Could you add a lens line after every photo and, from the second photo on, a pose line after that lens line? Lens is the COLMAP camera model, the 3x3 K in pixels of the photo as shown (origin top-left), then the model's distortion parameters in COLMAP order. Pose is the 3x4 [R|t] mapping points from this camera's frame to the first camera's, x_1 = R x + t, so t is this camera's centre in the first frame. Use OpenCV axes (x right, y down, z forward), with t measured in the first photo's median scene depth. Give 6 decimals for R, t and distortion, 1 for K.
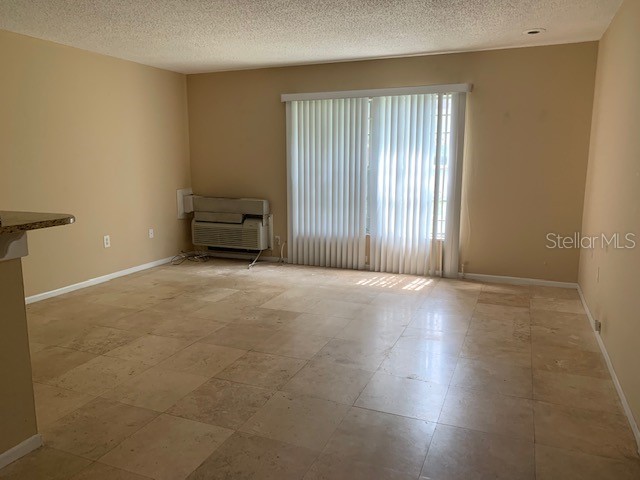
lens RADIAL K [[492.1, 0, 319.9], [0, 492.1, 237.4], [0, 0, 1]] dist [0.074373, -0.107265]
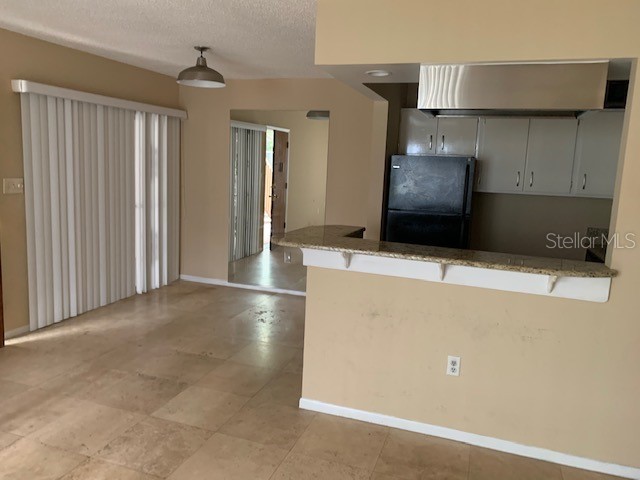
lens RADIAL K [[492.1, 0, 319.9], [0, 492.1, 237.4], [0, 0, 1]] dist [0.074373, -0.107265]
pose [[-0.997436, -0.037553, -0.060917, -0.242503], [-0.054170, 0.952455, 0.299824, -0.197349], [0.046761, 0.302355, -0.952048, 1.004573]]
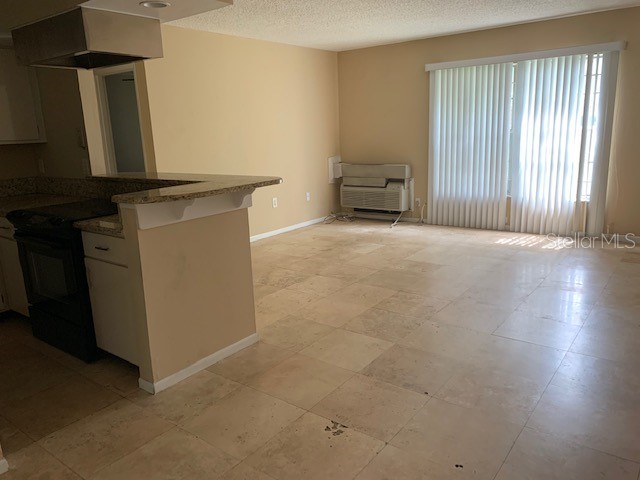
lens RADIAL K [[492.1, 0, 319.9], [0, 492.1, 237.4], [0, 0, 1]] dist [0.074373, -0.107265]
pose [[0.965676, 0.020592, -0.258933, -0.015695], [-0.003299, 0.997745, 0.067043, 0.013751], [0.259730, -0.063887, 0.963566, -0.136070]]
